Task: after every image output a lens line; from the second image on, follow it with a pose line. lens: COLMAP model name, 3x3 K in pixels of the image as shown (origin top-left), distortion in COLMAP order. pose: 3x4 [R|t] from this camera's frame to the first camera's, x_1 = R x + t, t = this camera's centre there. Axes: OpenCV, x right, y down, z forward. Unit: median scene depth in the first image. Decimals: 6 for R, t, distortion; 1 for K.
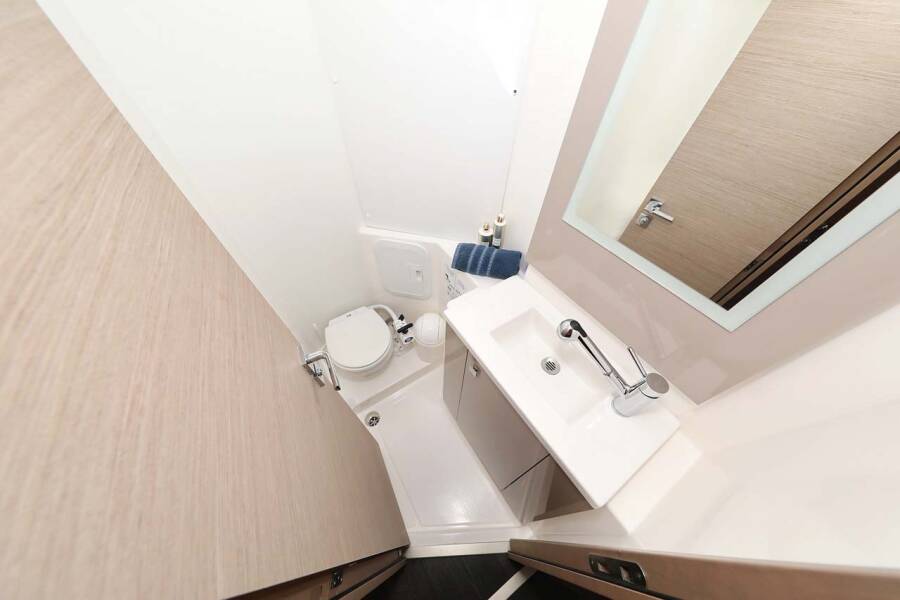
lens RADIAL K [[280.6, 0, 450.0], [0, 280.6, 300.0], [0, 0, 1]] dist [0.000953, -0.000027]
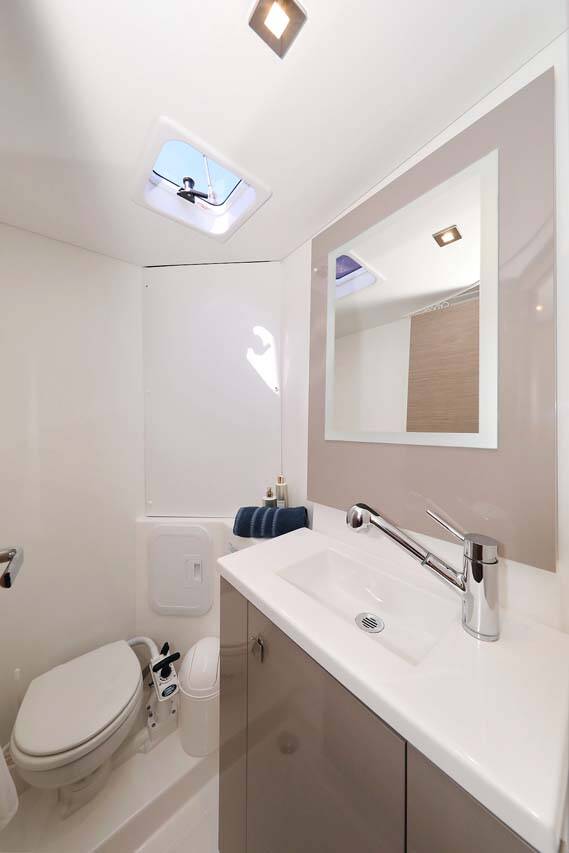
lens RADIAL K [[265.9, 0, 284.5], [0, 265.9, 426.5], [0, 0, 1]] dist [0.000953, -0.000027]
pose [[0.989625, -0.018219, 0.142515, 0.050901], [0.119828, 0.651940, -0.748743, 0.317845], [-0.079270, 0.758052, 0.647359, 0.175009]]
